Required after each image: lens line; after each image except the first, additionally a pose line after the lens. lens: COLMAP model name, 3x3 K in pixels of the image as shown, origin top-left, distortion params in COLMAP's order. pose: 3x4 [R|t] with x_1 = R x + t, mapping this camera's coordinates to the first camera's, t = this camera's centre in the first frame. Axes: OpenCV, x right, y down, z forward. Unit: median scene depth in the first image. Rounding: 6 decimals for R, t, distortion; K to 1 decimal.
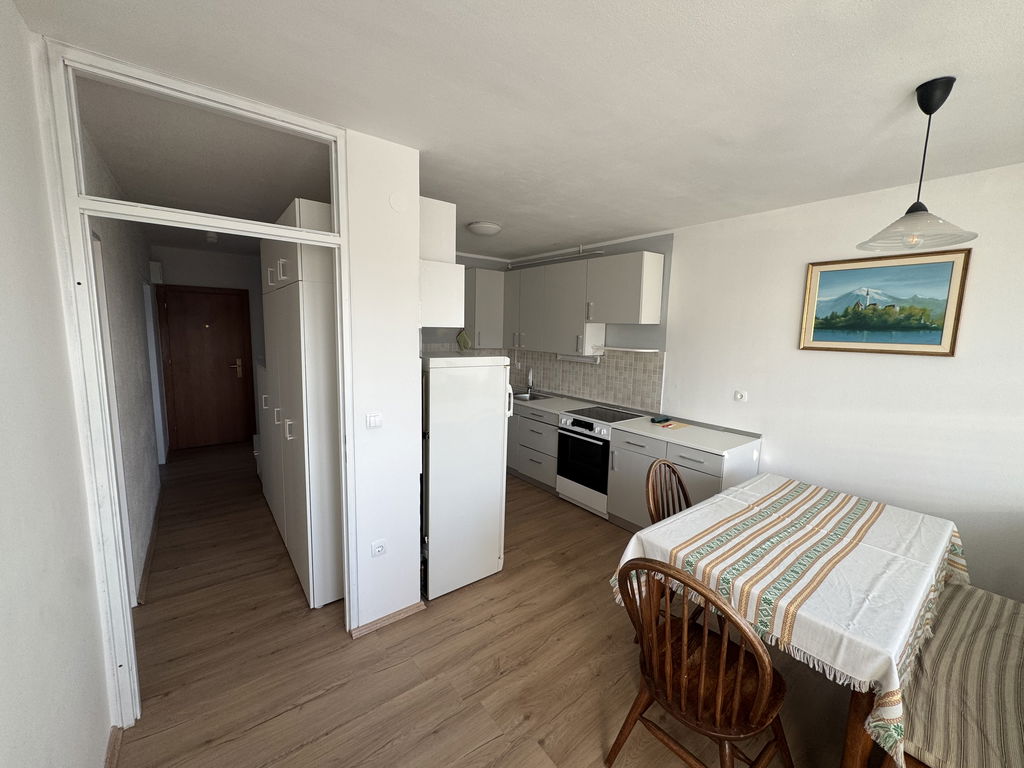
lens RADIAL K [[414.4, 0, 512.0], [0, 414.4, 384.0], [0, 0, 1]] dist [-0.000249, -0.000019]
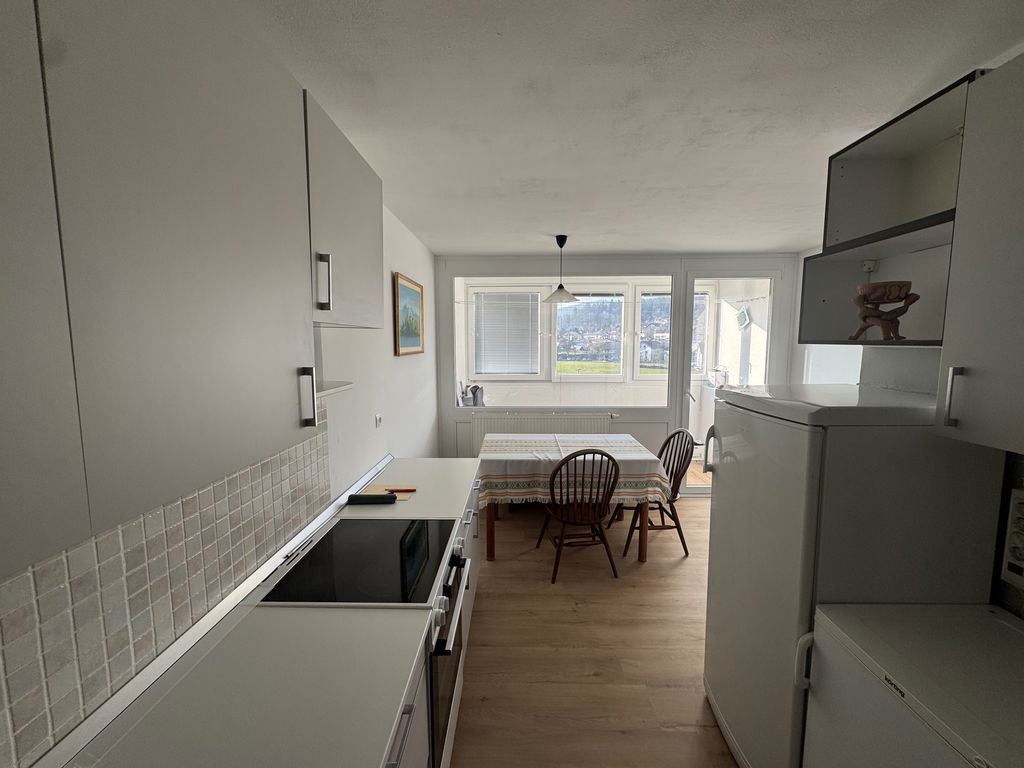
lens RADIAL K [[414.4, 0, 512.0], [0, 414.4, 384.0], [0, 0, 1]] dist [-0.000249, -0.000019]
pose [[-0.781508, -0.087426, 0.617739, -0.154433], [0.066871, 0.972692, 0.222259, -0.224063], [-0.620301, 0.215006, -0.754320, 1.589527]]
